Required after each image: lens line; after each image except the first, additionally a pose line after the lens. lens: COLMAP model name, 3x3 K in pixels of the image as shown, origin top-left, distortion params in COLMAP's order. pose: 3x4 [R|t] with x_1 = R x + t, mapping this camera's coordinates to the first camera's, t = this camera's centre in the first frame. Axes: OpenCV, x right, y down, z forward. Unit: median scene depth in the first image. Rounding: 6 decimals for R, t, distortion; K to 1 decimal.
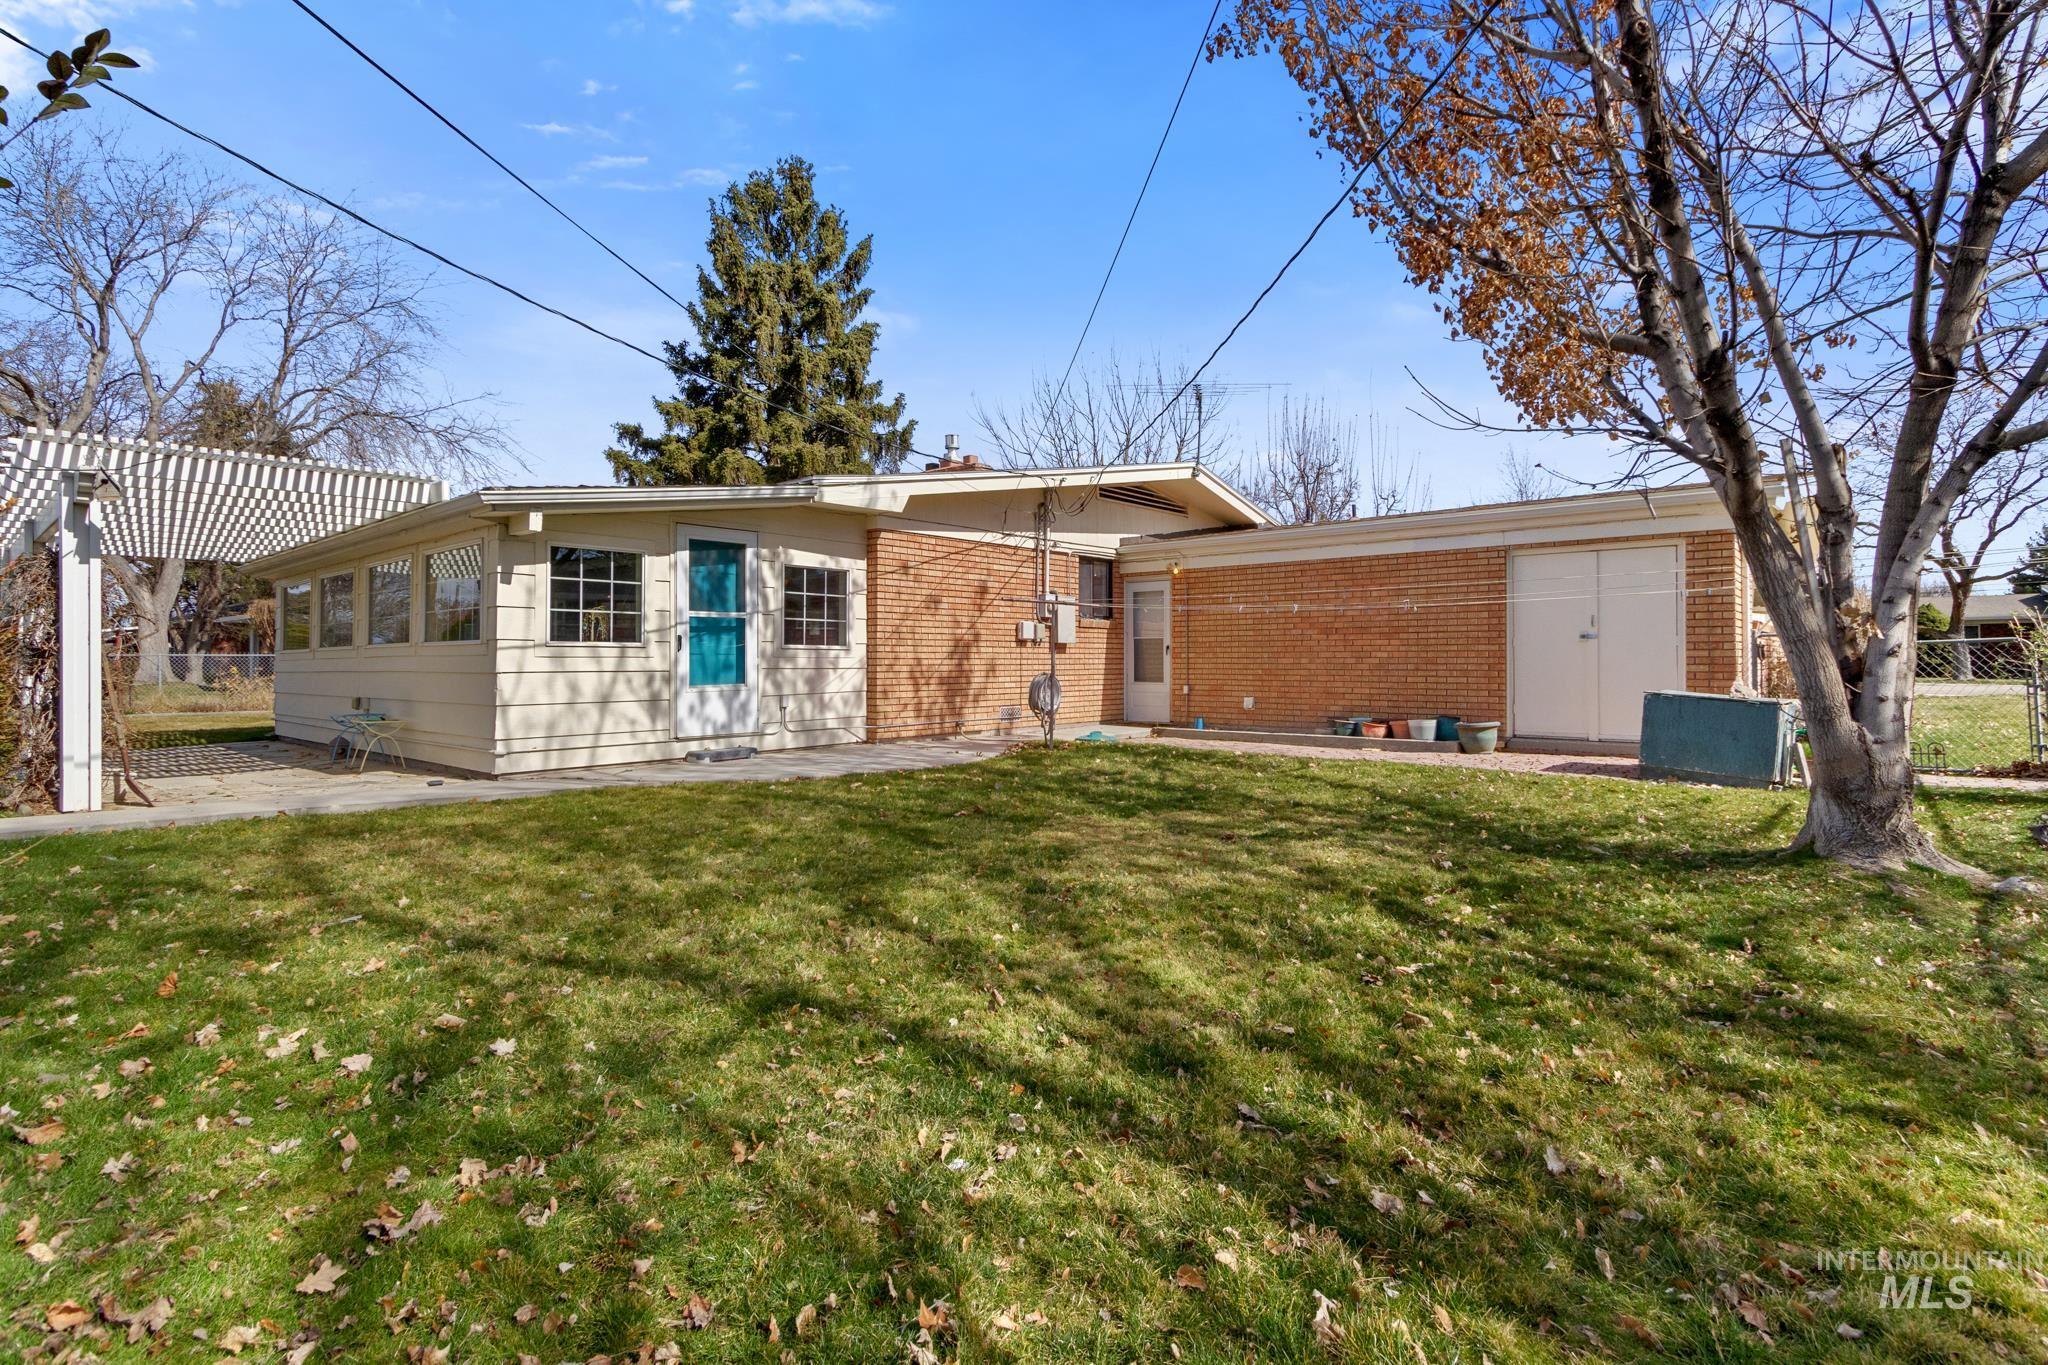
lens RADIAL K [[936.7, 0, 1017.1], [0, 936.7, 651.5], [0, 0, 1]] dist [0.001926, -0.000288]
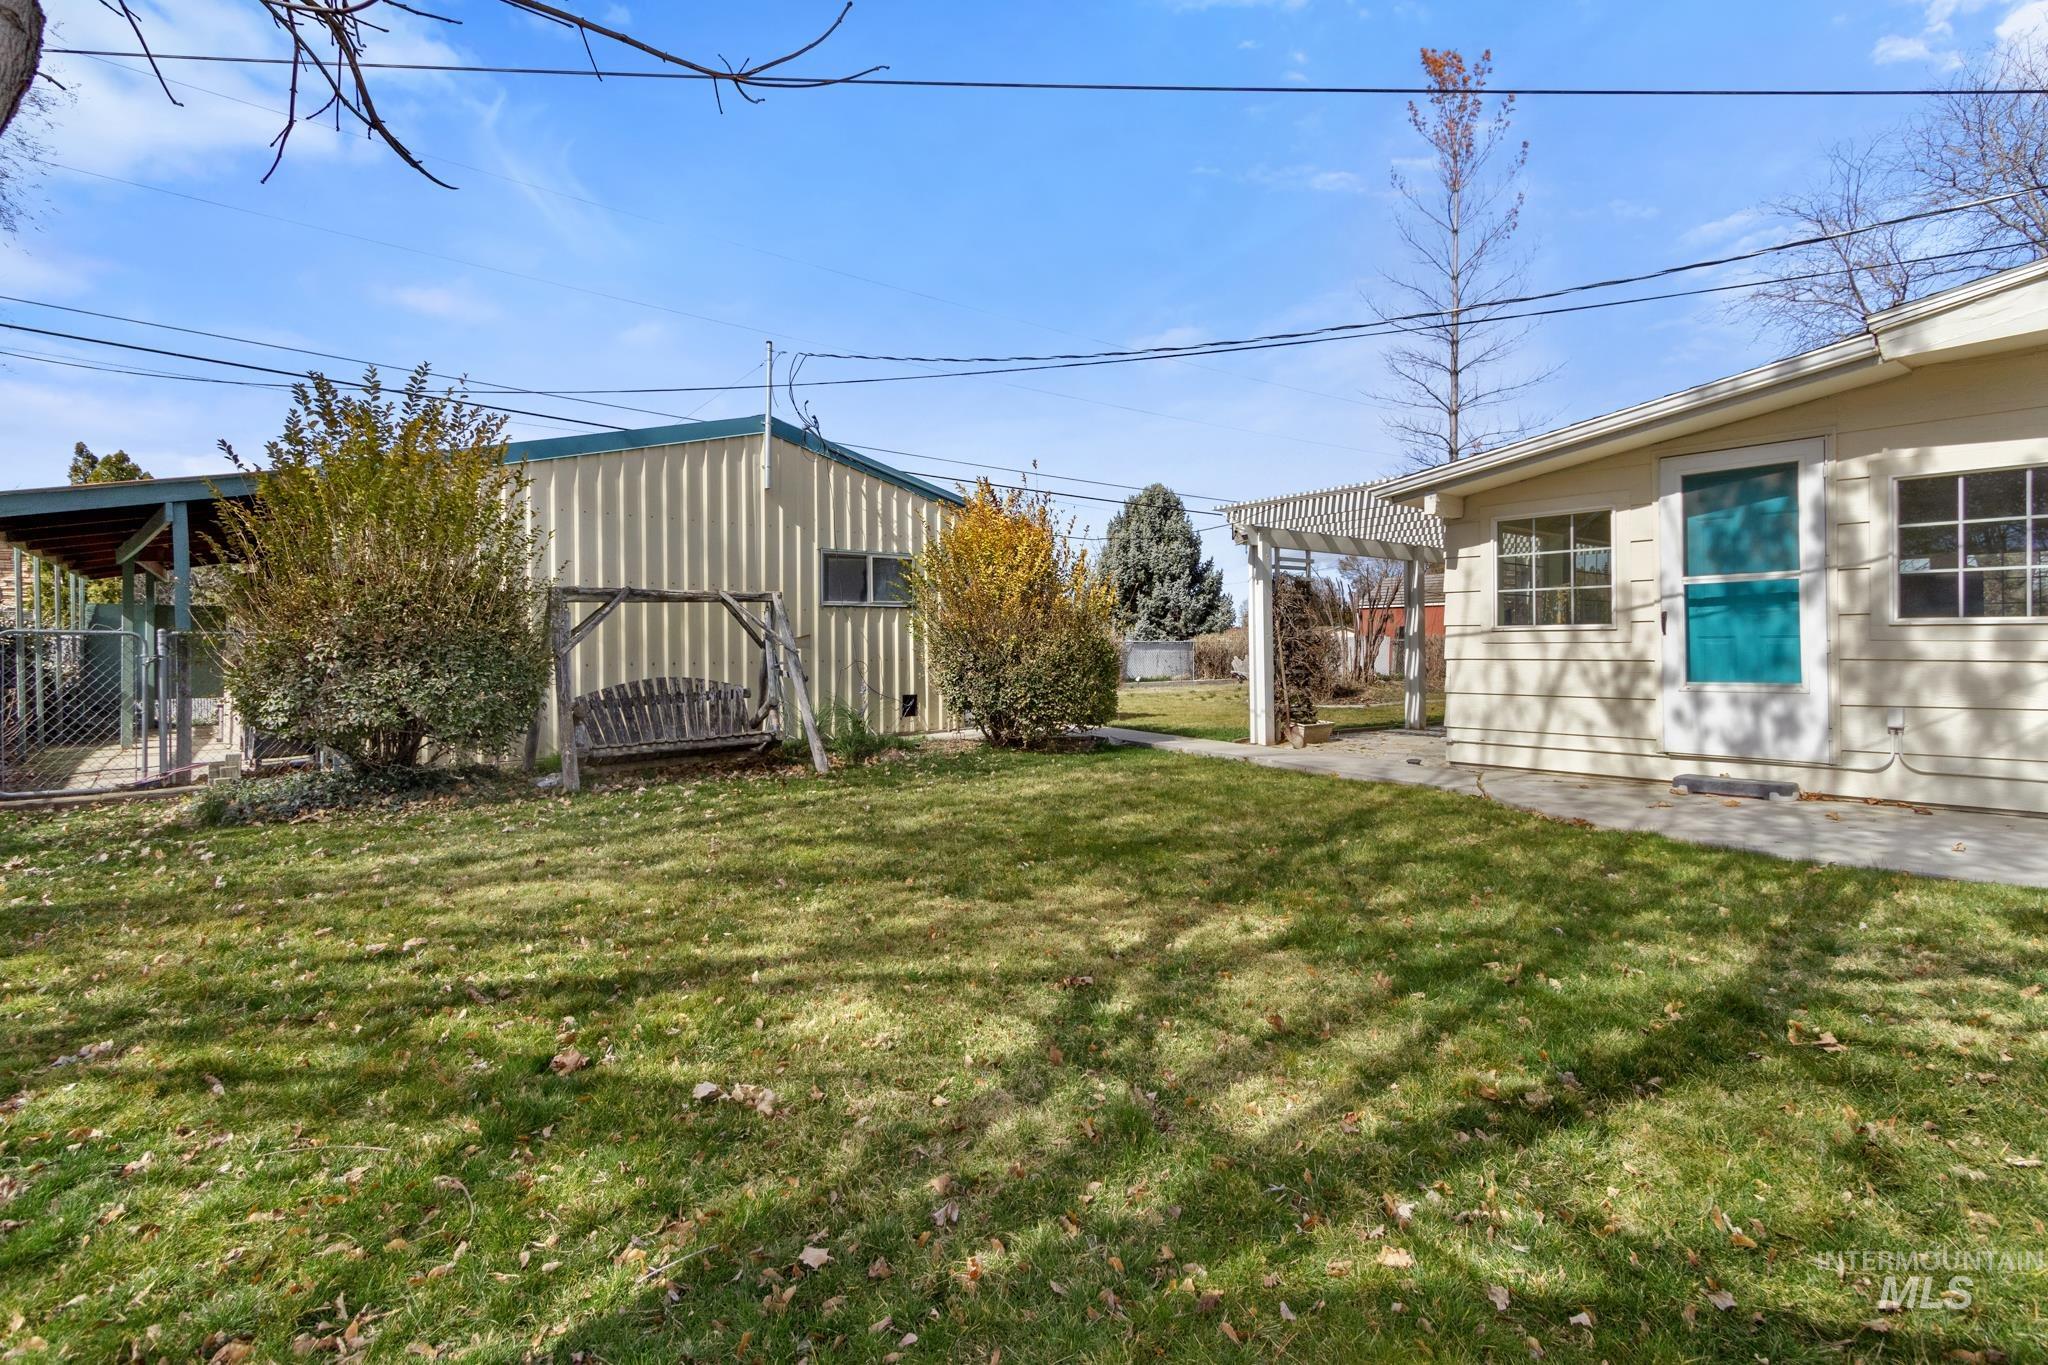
lens RADIAL K [[936.7, 0, 1017.1], [0, 936.7, 651.5], [0, 0, 1]] dist [0.001926, -0.000288]
pose [[-0.171119, -0.000268, -0.985250, 0.445880], [0.005274, 0.999985, -0.001188, 0.011577], [0.985236, -0.005400, -0.171115, 0.634649]]
